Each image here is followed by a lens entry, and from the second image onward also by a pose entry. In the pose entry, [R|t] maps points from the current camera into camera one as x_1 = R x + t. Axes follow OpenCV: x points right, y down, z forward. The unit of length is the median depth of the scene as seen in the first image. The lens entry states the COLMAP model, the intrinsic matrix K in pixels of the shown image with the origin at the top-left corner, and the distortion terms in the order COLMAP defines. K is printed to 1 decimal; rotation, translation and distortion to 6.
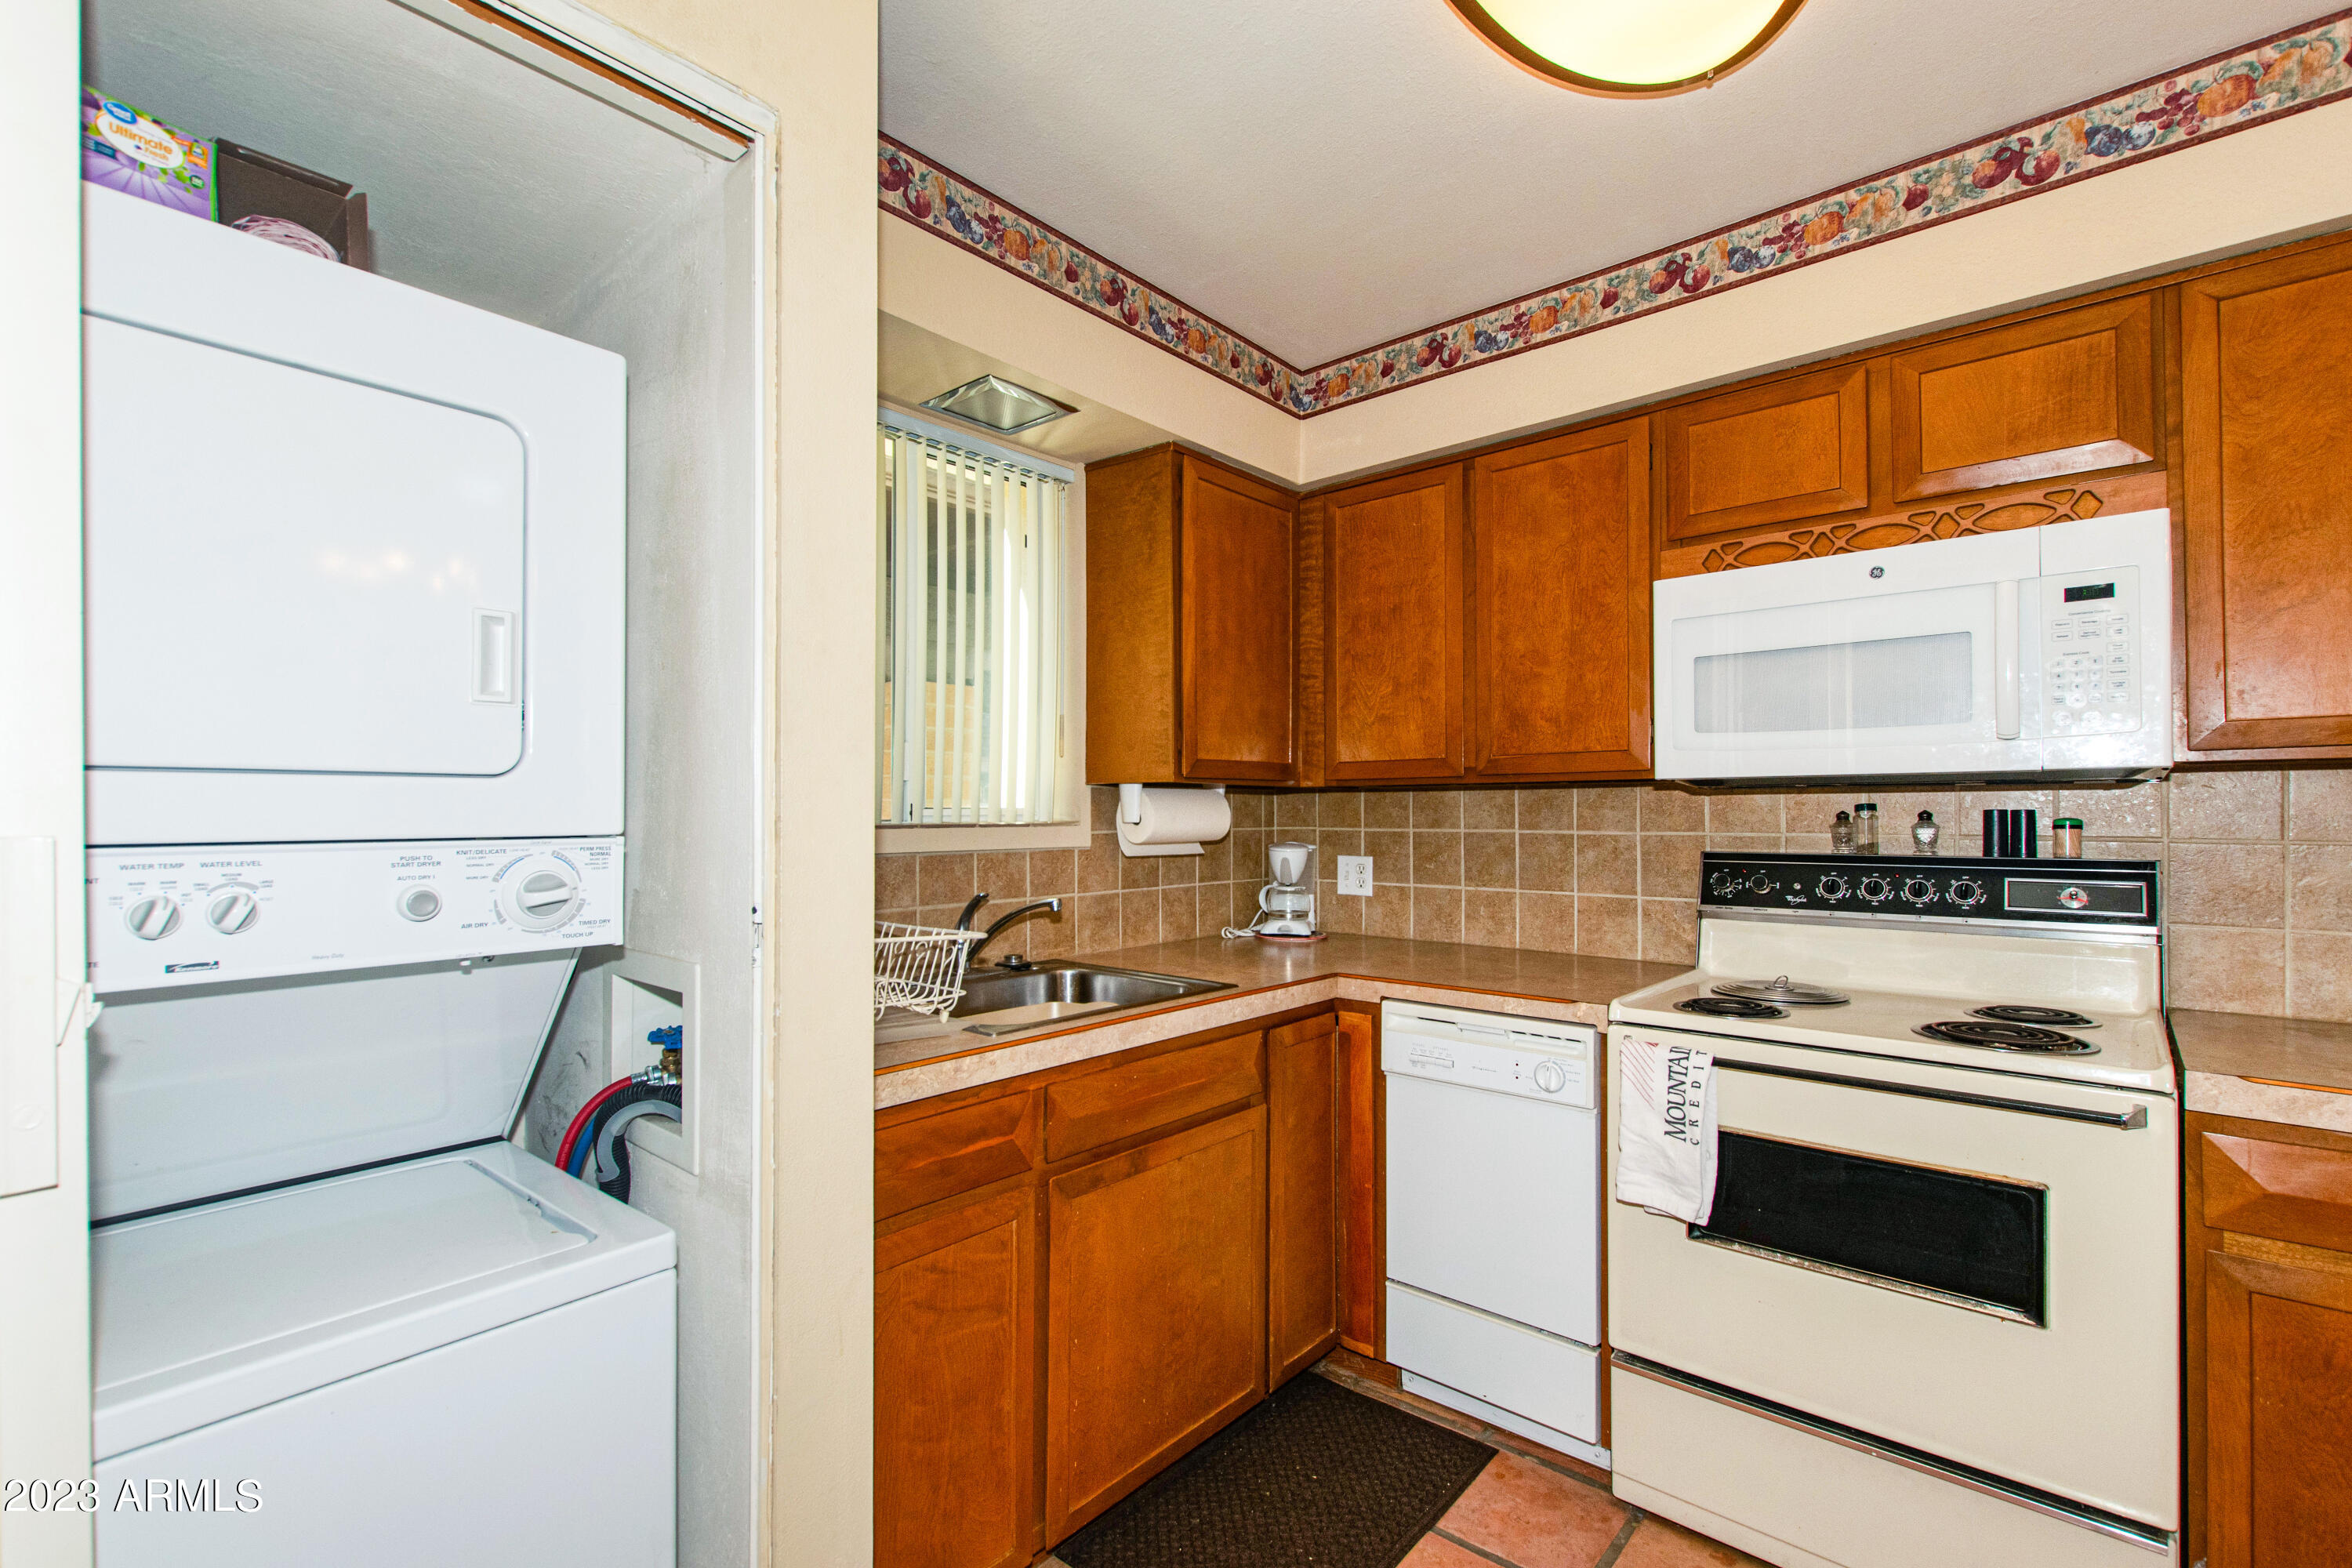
lens RADIAL K [[1032.3, 0, 1180.0], [0, 1032.3, 807.0], [0, 0, 1]] dist [-0.000255, 0.000174]
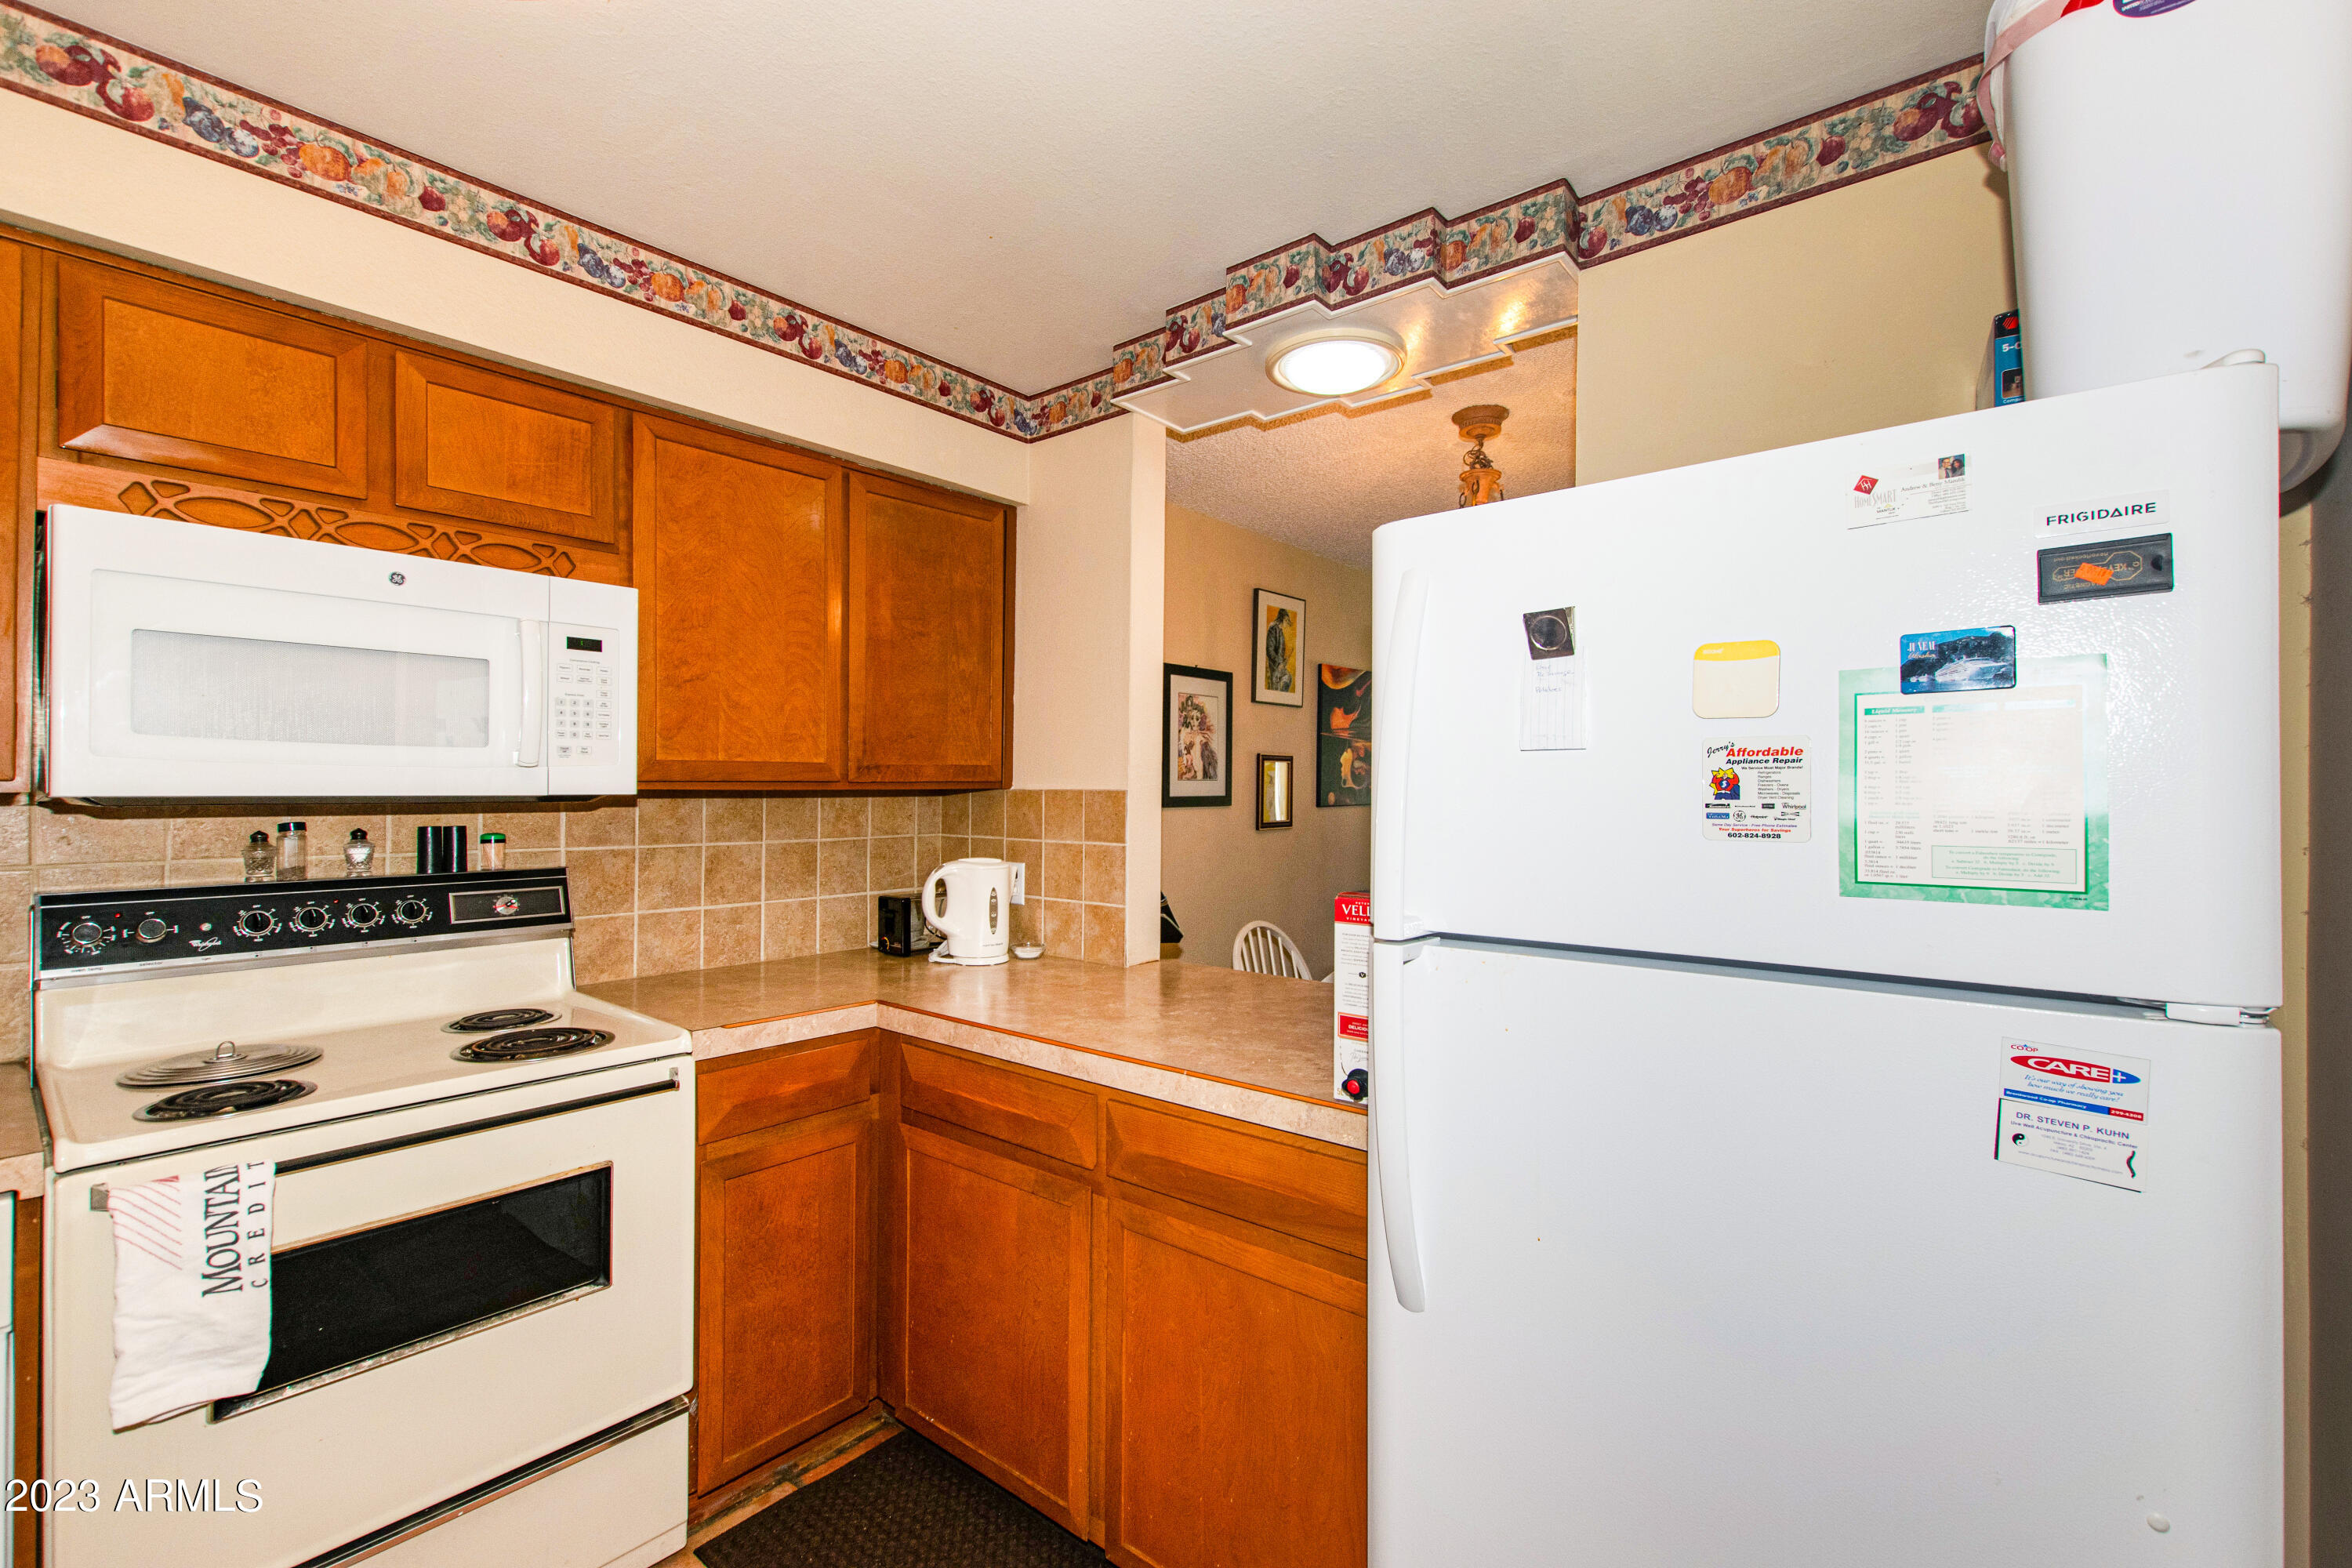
lens RADIAL K [[1022.1, 0, 1176.0], [0, 1022.1, 784.0], [0, 0, 1]] dist [0.003088, 0.000117]
pose [[-0.022403, 0.006098, 0.999730, -0.248986], [-0.009900, 0.999931, -0.006321, -0.042312], [-0.999700, -0.010039, -0.022341, 0.306194]]
